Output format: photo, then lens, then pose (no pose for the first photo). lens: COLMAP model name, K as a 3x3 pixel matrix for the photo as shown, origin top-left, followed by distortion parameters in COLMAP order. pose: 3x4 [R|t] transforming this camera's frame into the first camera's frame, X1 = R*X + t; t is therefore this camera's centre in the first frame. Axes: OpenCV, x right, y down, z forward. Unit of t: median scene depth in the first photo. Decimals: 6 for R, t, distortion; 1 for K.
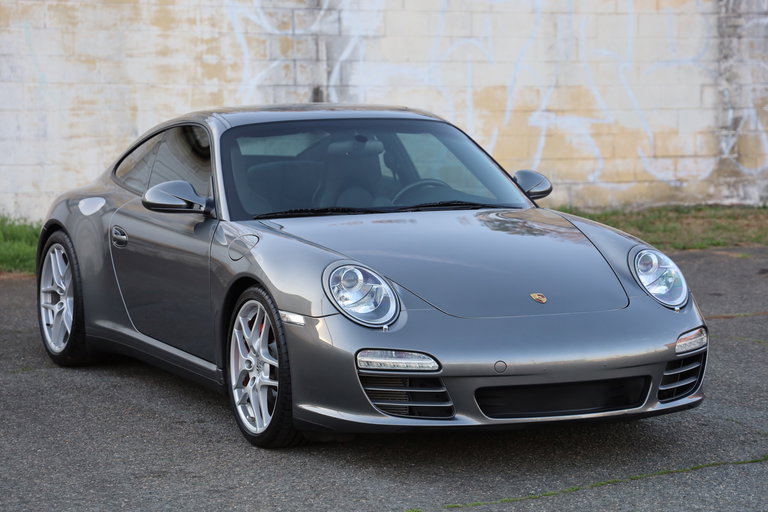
lens RADIAL K [[2056.1, 0, 384.0], [0, 2056.1, 258.5], [0, 0, 1]] dist [0.476445, 0.000000]
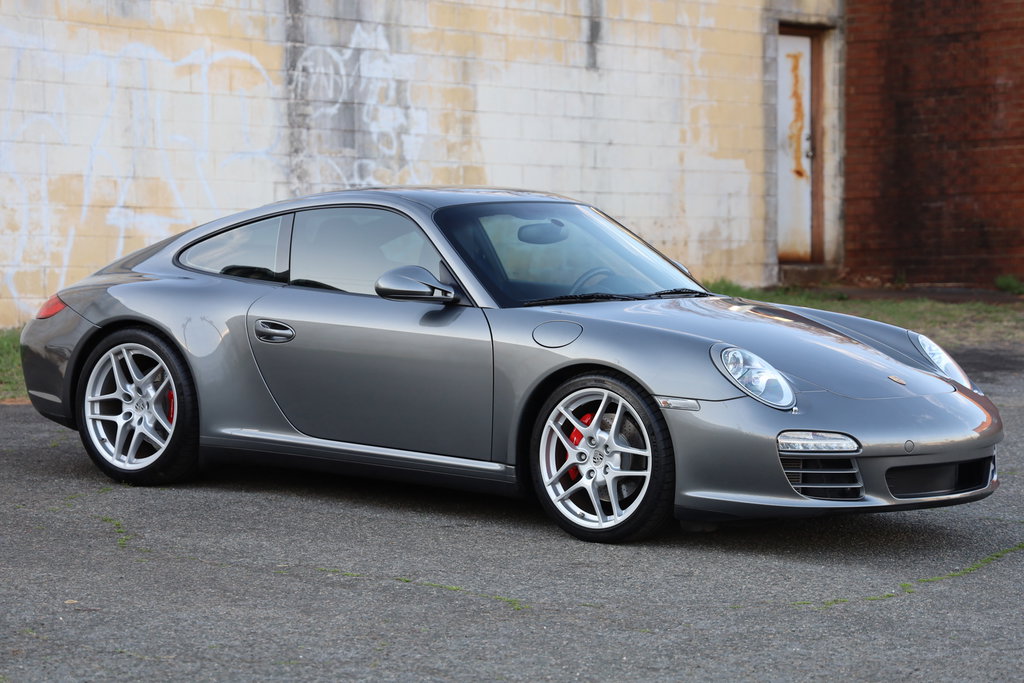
lens RADIAL K [[2741.4, 0, 512.6], [0, 2741.4, 341.6], [0, 0, 1]] dist [0.476445, 0.000000]
pose [[0.902292, -0.003460, 0.431112, -0.253214], [0.016192, 0.999534, -0.025866, 0.012200], [-0.430822, 0.030320, 0.901928, -0.047573]]
